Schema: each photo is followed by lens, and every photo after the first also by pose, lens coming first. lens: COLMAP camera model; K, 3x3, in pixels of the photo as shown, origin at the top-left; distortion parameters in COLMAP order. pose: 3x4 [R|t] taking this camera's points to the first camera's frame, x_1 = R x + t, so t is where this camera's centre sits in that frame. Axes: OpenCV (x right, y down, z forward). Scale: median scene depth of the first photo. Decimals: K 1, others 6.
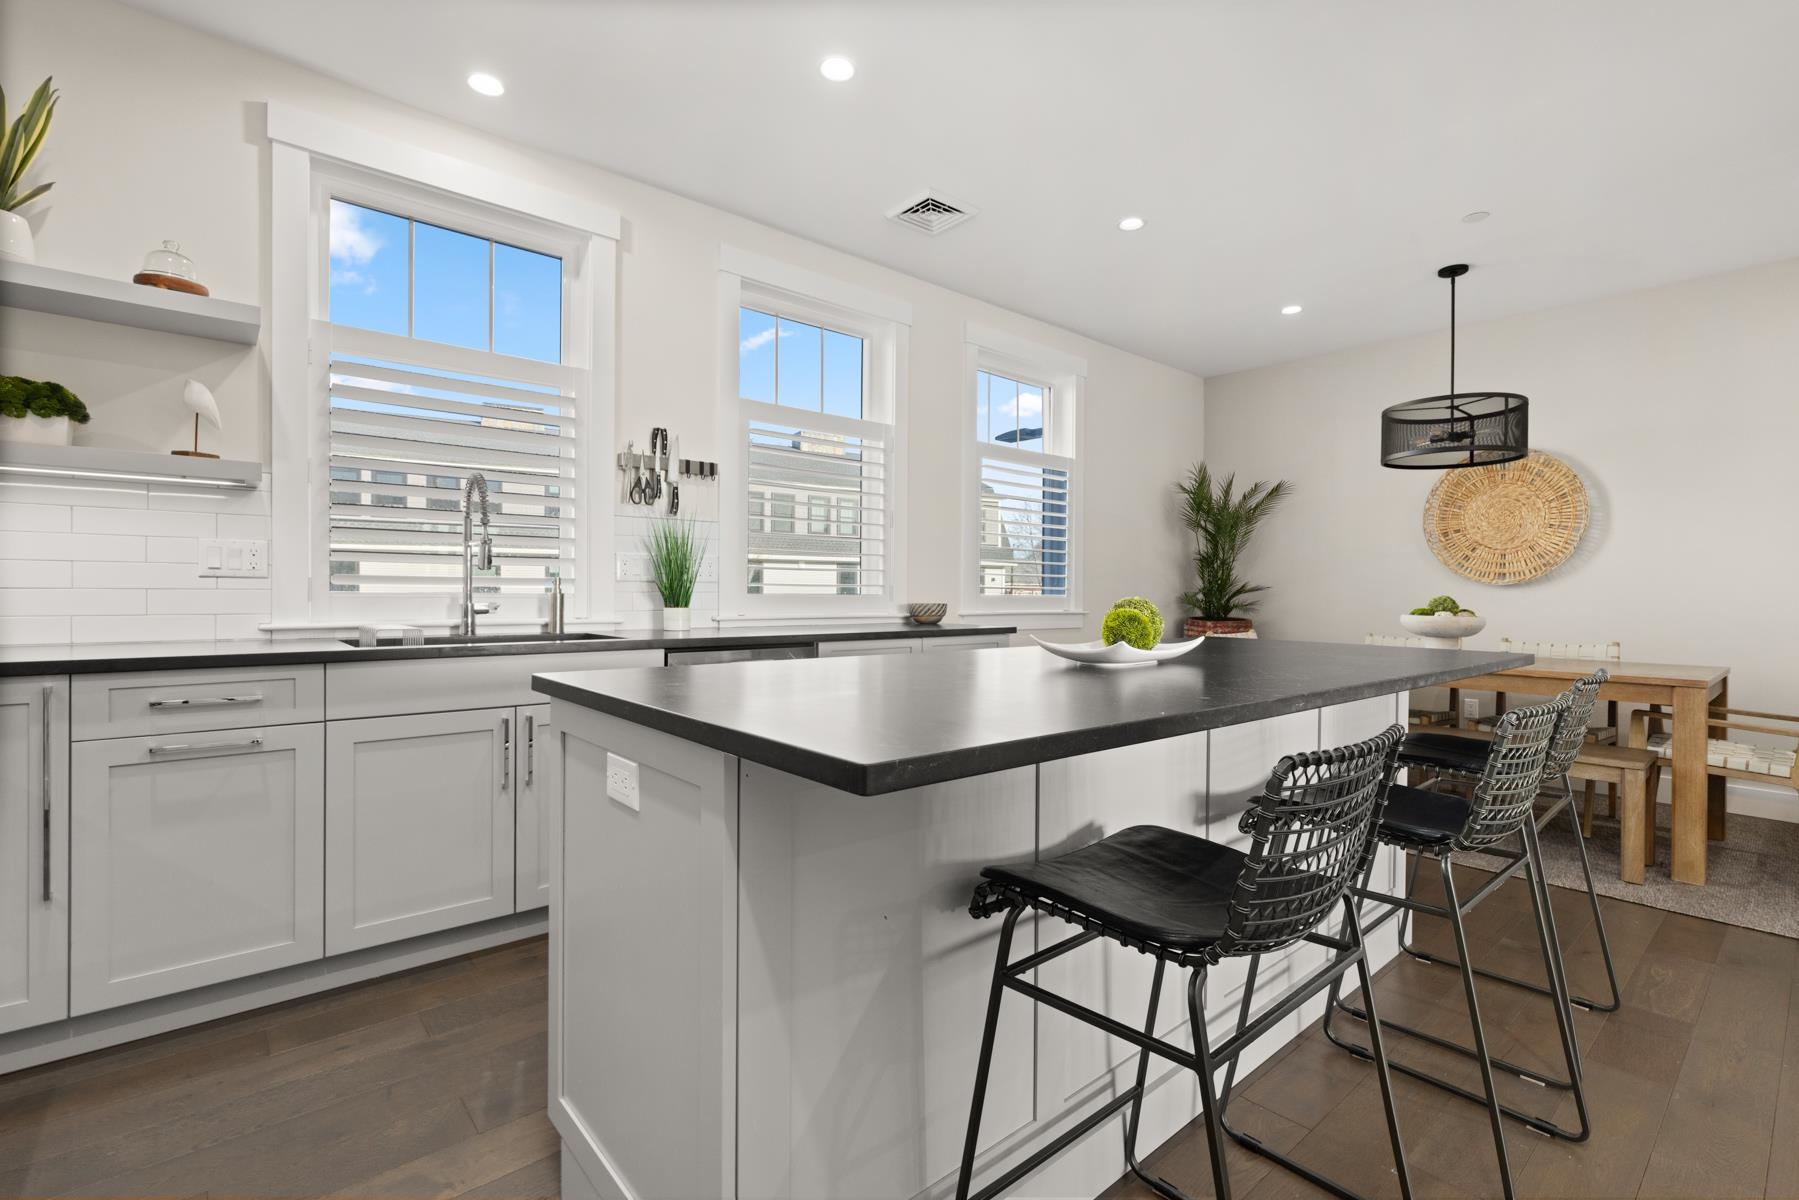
lens RADIAL K [[825.0, 0, 904.1], [0, 825.0, 581.1], [0, 0, 1]] dist [0.006491, -0.001416]
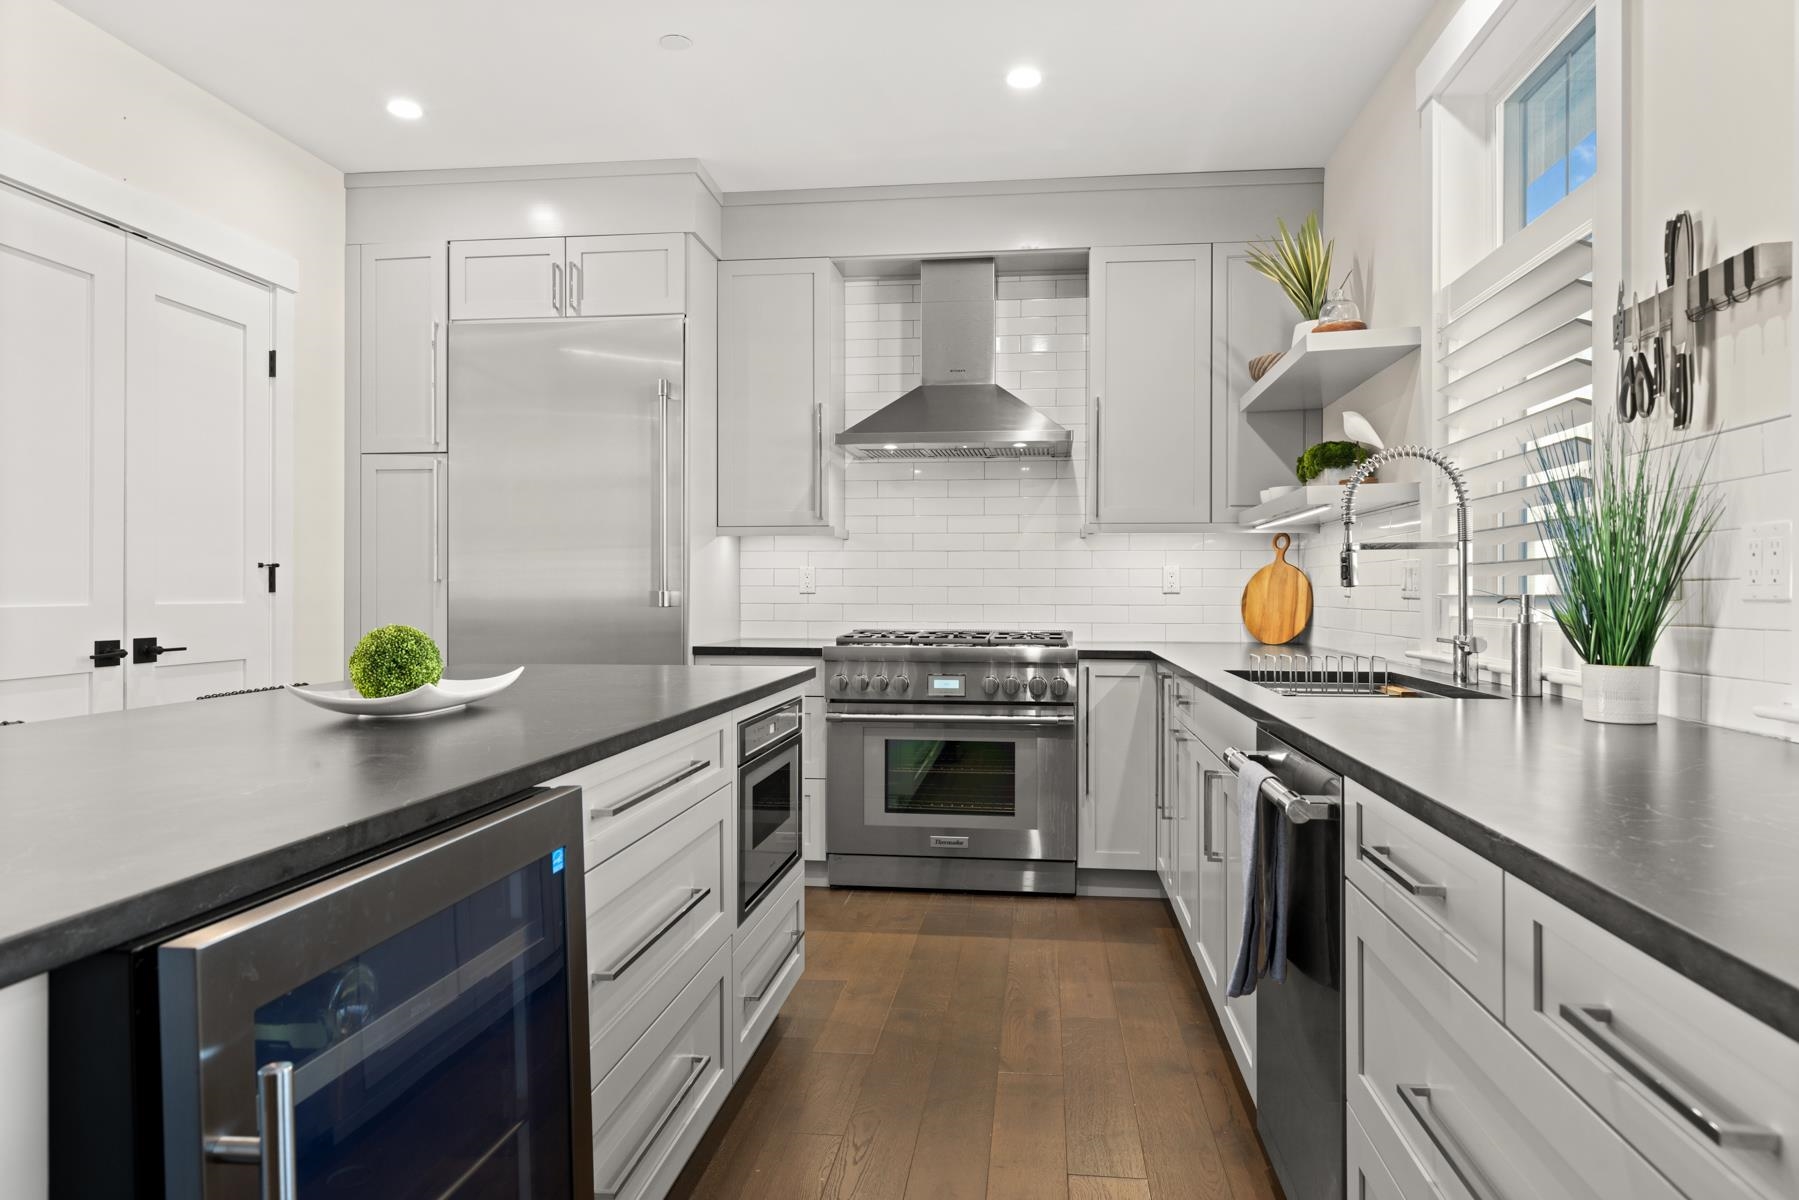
lens RADIAL K [[1107.3, 0, 903.4], [0, 1107.3, 589.7], [0, 0, 1]] dist [0.005336, -0.000632]
pose [[-0.741057, -0.011782, -0.671339, 0.342063], [-0.000804, 0.999861, -0.016661, 0.004721], [0.671442, -0.011807, -0.740963, 1.152868]]
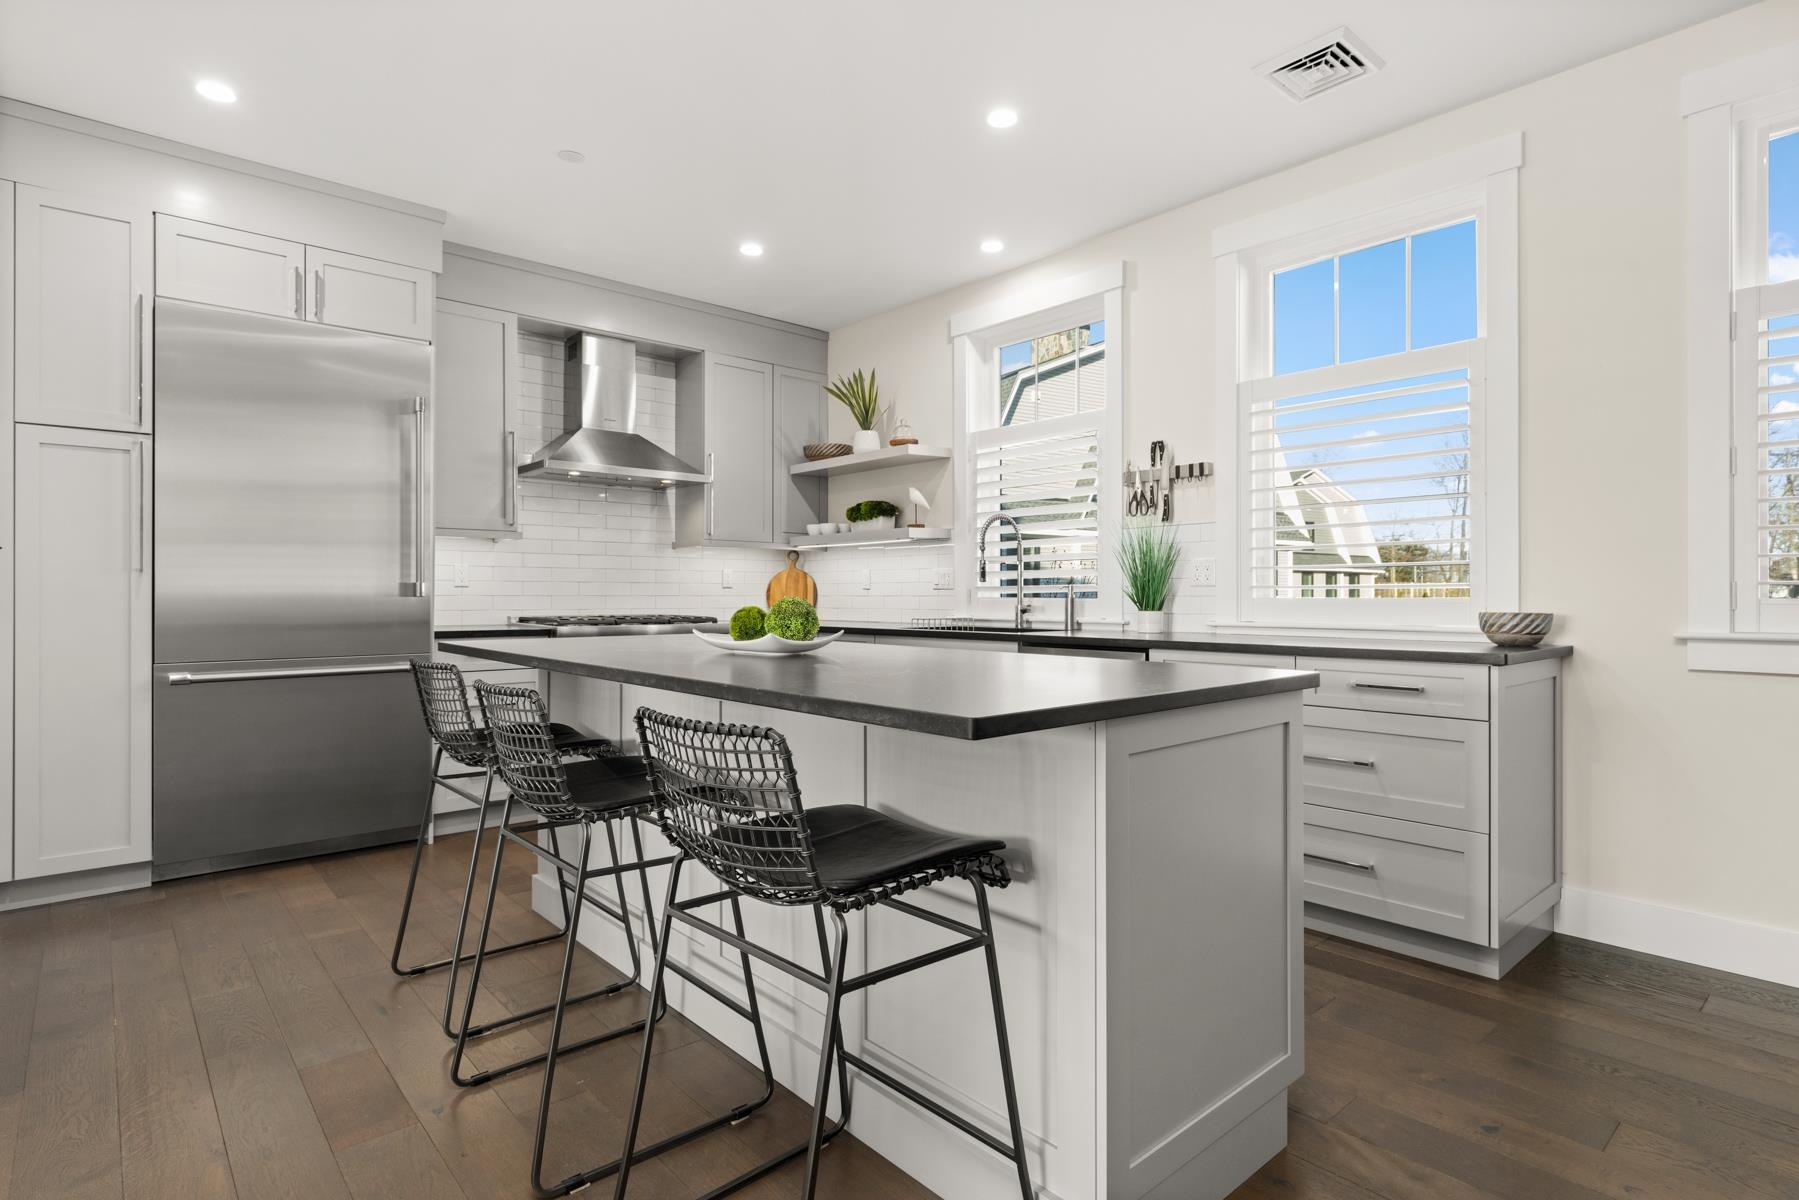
lens RADIAL K [[919.6, 0, 905.0], [0, 919.6, 588.5], [0, 0, 1]] dist [0.012012, -0.000055]
pose [[0.004656, -0.016600, -0.999851, 0.883195], [0.010941, 0.999803, -0.016548, 0.019225], [0.999929, -0.010862, 0.004837, 0.674257]]
